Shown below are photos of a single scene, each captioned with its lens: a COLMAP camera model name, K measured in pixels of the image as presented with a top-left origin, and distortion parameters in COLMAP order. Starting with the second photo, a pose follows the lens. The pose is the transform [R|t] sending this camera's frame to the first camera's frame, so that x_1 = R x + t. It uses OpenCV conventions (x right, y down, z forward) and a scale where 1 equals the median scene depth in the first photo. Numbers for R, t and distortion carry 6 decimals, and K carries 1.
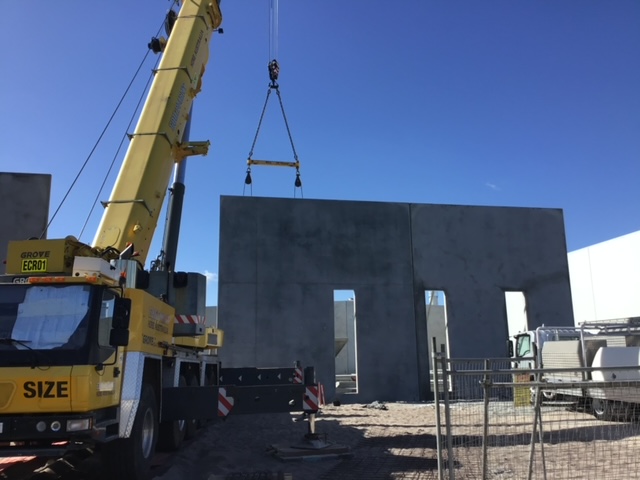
lens RADIAL K [[576.4, 0, 320.0], [0, 576.4, 240.0], [0, 0, 1]] dist [0.047715, -0.005679]
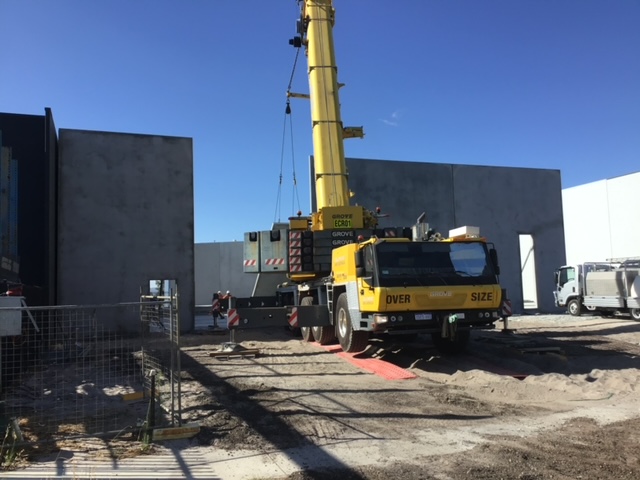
lens RADIAL K [[576.4, 0, 320.0], [0, 576.4, 240.0], [0, 0, 1]] dist [0.047715, -0.005679]
pose [[0.987178, 0.001746, 0.159611, -0.340674], [-0.019579, 0.993713, 0.110228, -0.034729], [-0.158416, -0.111940, 0.981007, -0.204136]]
